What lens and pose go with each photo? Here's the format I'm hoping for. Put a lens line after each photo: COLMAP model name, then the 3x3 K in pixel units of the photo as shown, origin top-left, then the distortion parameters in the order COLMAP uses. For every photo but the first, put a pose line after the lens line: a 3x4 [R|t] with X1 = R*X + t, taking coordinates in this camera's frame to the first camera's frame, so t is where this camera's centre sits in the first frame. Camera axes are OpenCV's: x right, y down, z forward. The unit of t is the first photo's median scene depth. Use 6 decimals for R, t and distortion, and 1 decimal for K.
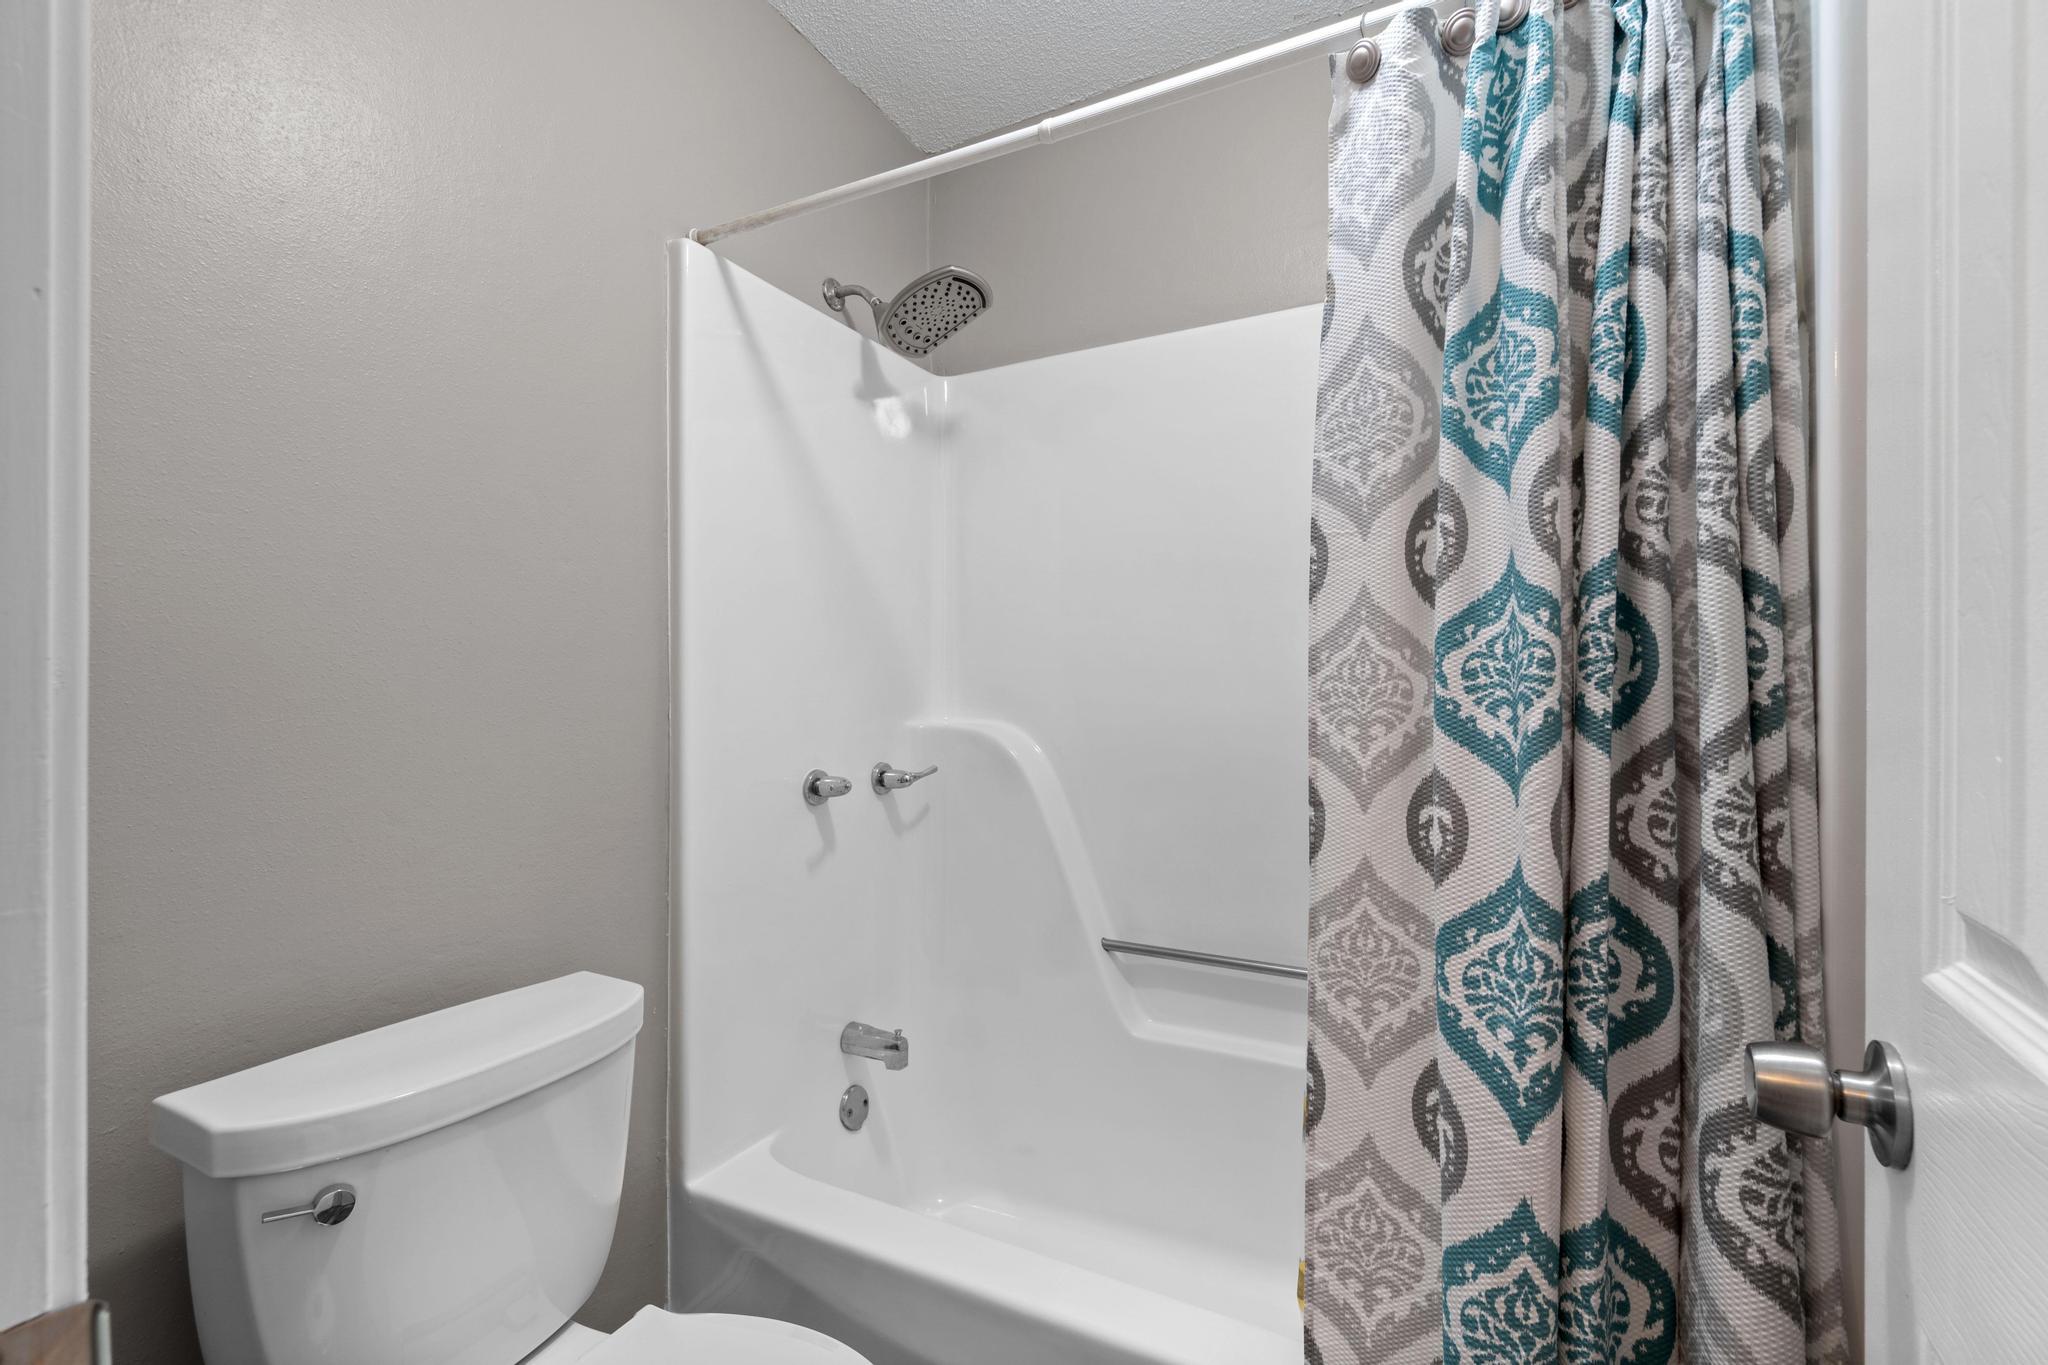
lens RADIAL K [[897.7, 0, 1025.7], [0, 897.7, 688.0], [0, 0, 1]] dist [-0.000608, 0.001224]
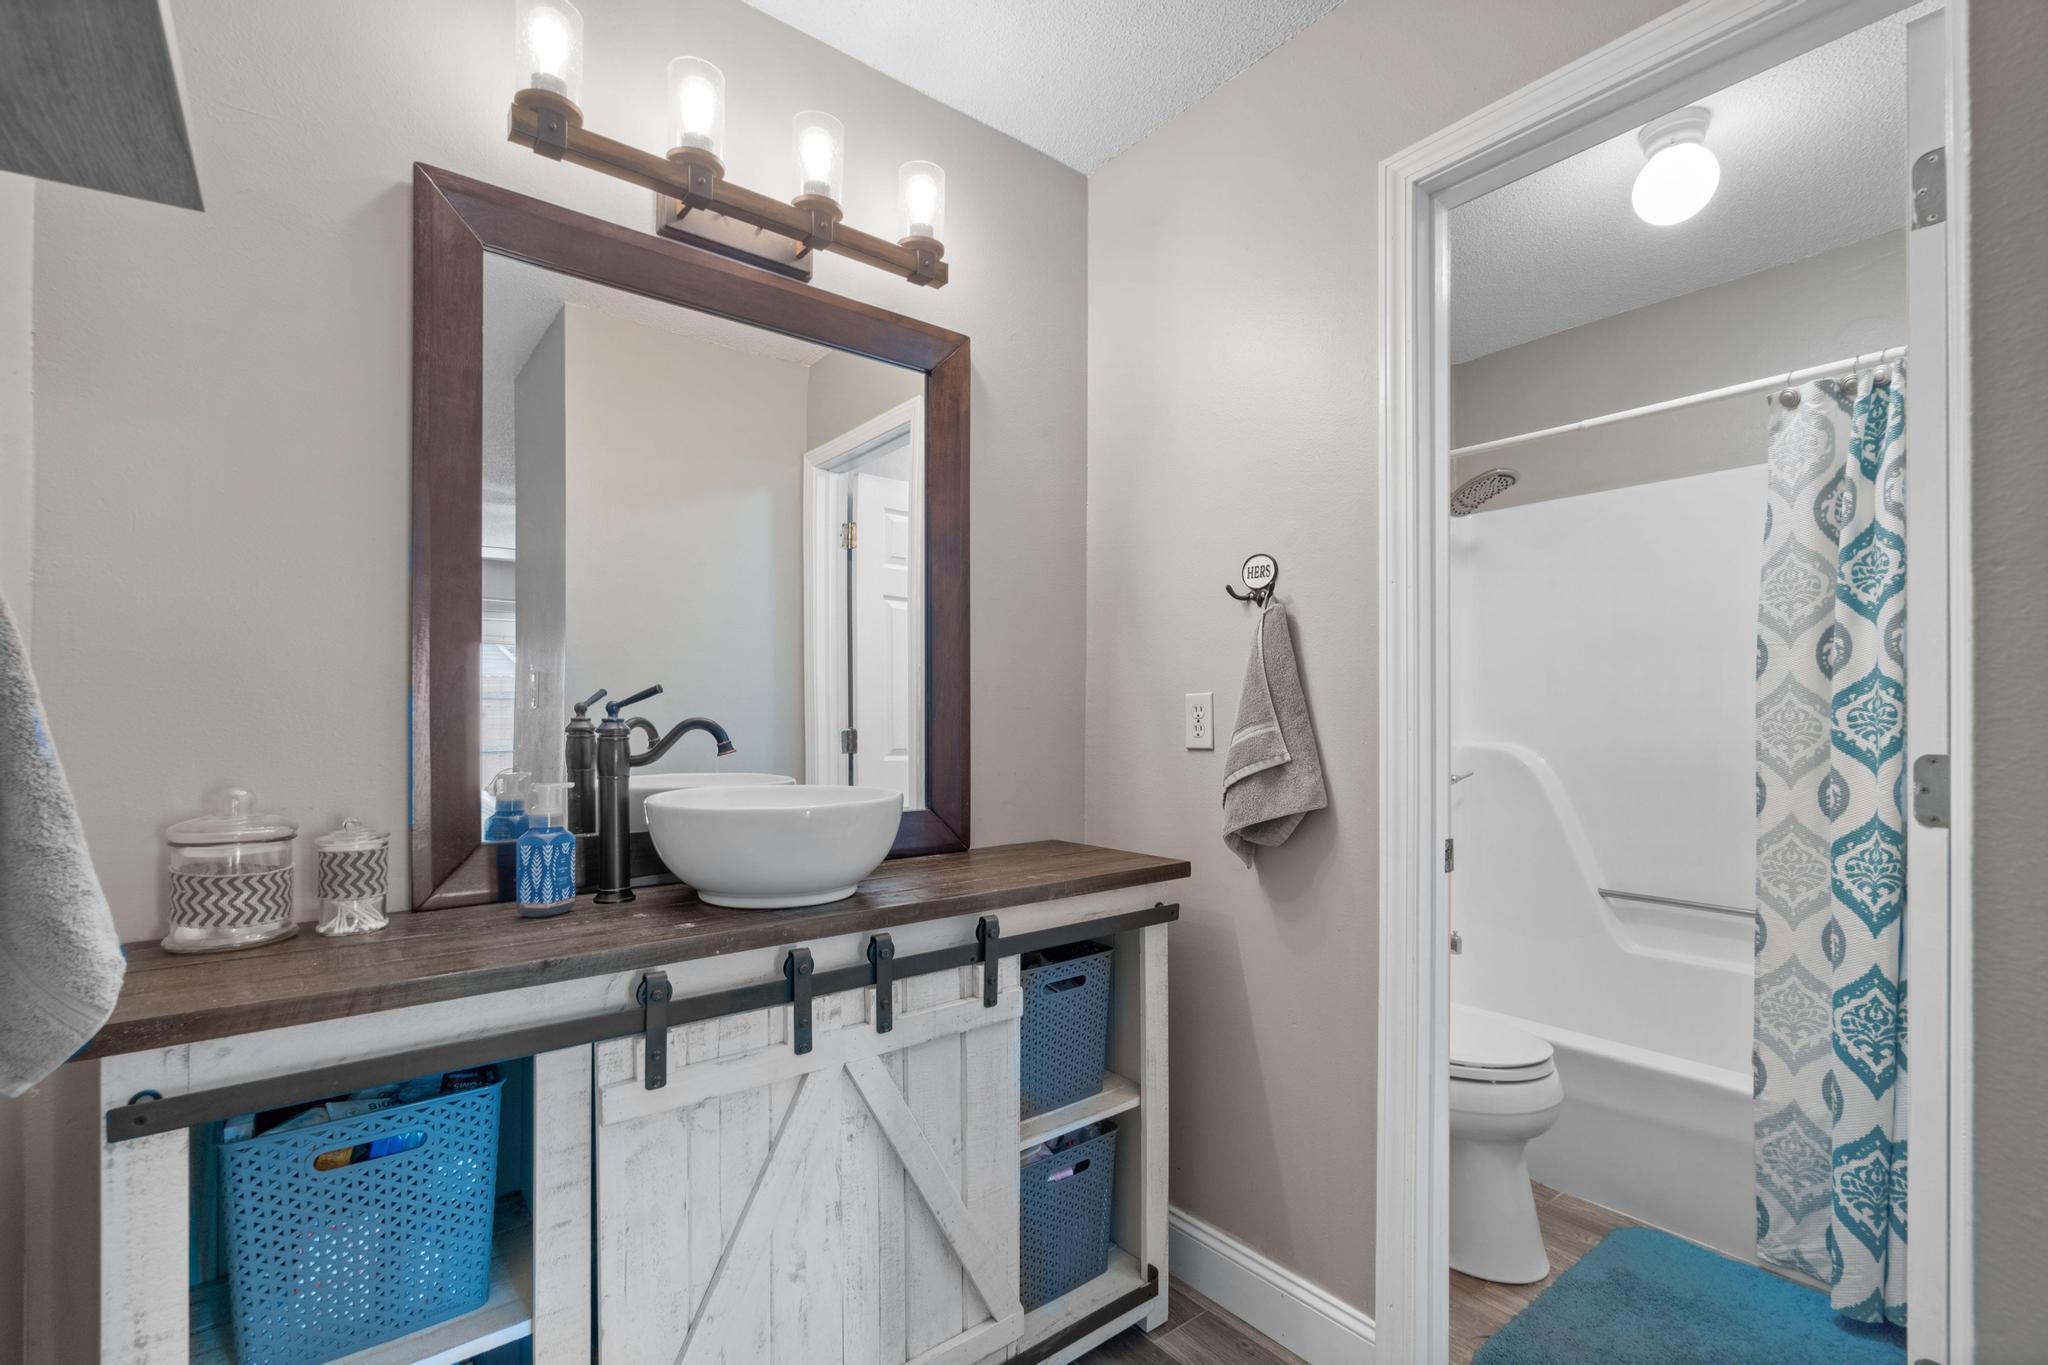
lens RADIAL K [[897.7, 0, 1028.2], [0, 897.7, 716.0], [0, 0, 1]] dist [-0.000608, 0.001224]
pose [[0.917985, -0.003811, -0.396597, -0.377210], [0.004873, 0.999987, 0.001670, -0.031785], [0.396585, -0.003465, 0.917991, -1.480688]]
